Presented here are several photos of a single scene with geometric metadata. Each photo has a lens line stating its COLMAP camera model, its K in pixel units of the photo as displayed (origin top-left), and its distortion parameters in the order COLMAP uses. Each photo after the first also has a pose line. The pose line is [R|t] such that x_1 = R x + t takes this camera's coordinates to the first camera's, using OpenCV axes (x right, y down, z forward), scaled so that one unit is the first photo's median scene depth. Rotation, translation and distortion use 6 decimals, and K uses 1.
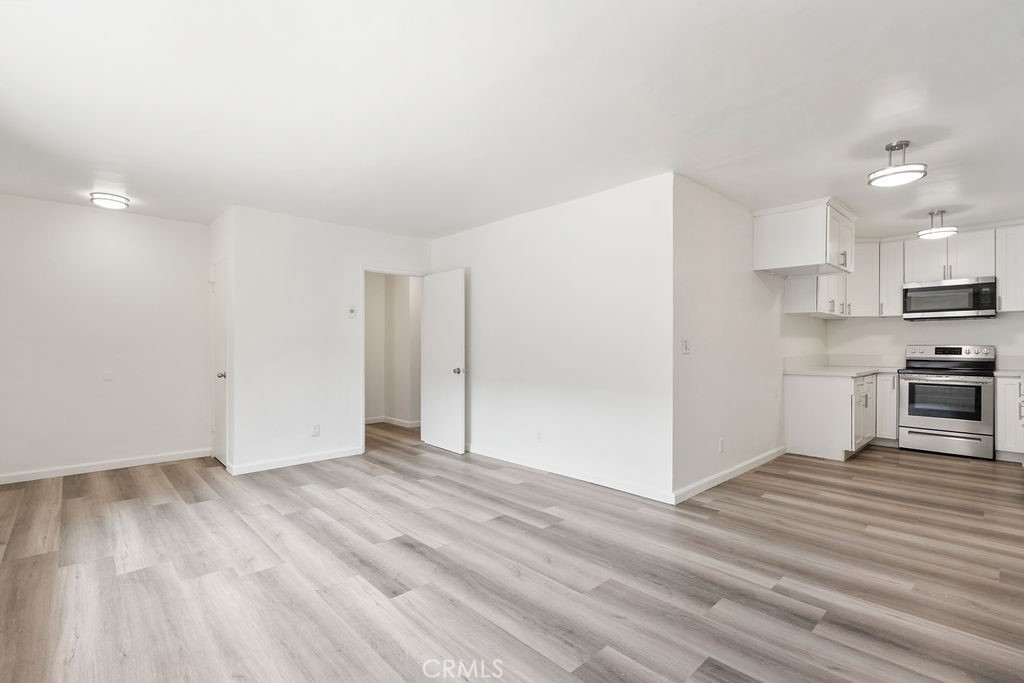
lens RADIAL K [[466.9, 0, 512.7], [0, 466.9, 347.5], [0, 0, 1]] dist [0.001036, 0.000639]
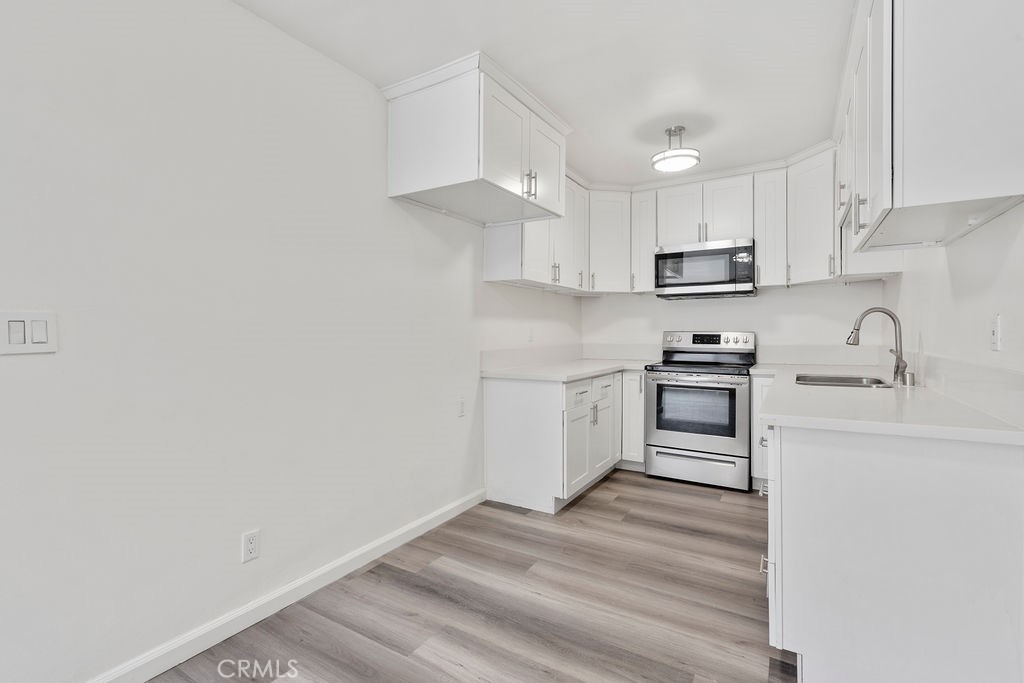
lens RADIAL K [[466.9, 0, 509.8], [0, 466.9, 333.8], [0, 0, 1]] dist [0.001036, 0.000639]
pose [[0.964686, -0.001205, 0.263400, 0.450392], [0.001484, 0.999999, -0.000861, -0.001136], [-0.263399, 0.001221, 0.964686, 0.376485]]
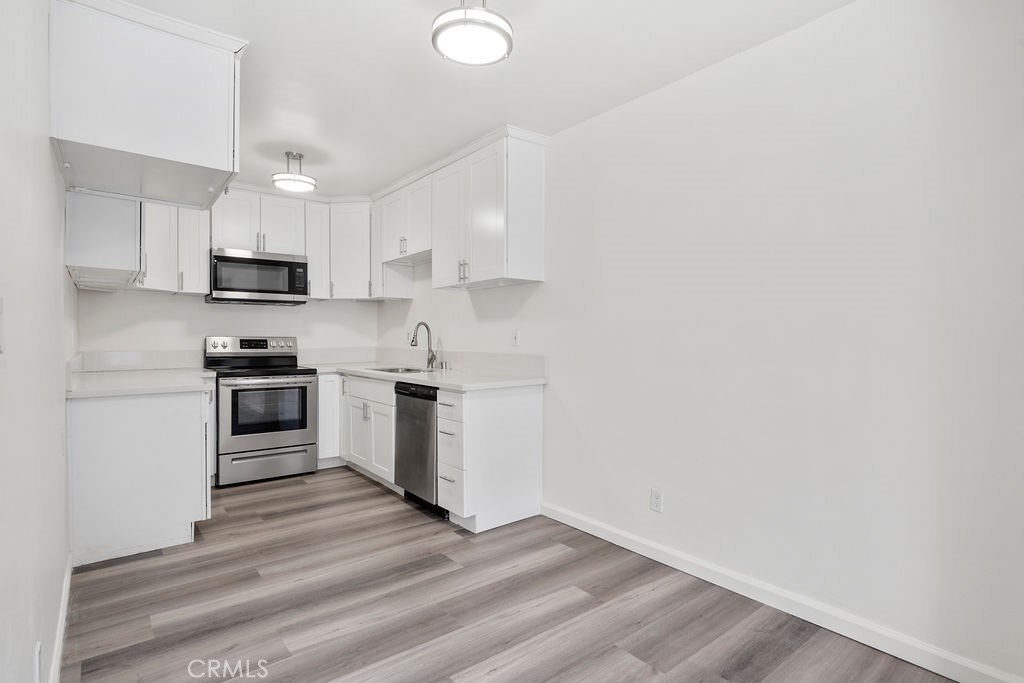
lens RADIAL K [[514.9, 0, 513.9], [0, 514.9, 342.4], [0, 0, 1]] dist [0.004940, 0.000384]
pose [[0.083500, -0.007983, 0.996476, 0.113905], [0.001624, 0.999968, 0.007875, -0.001431], [-0.996506, 0.000960, 0.083510, 0.523118]]
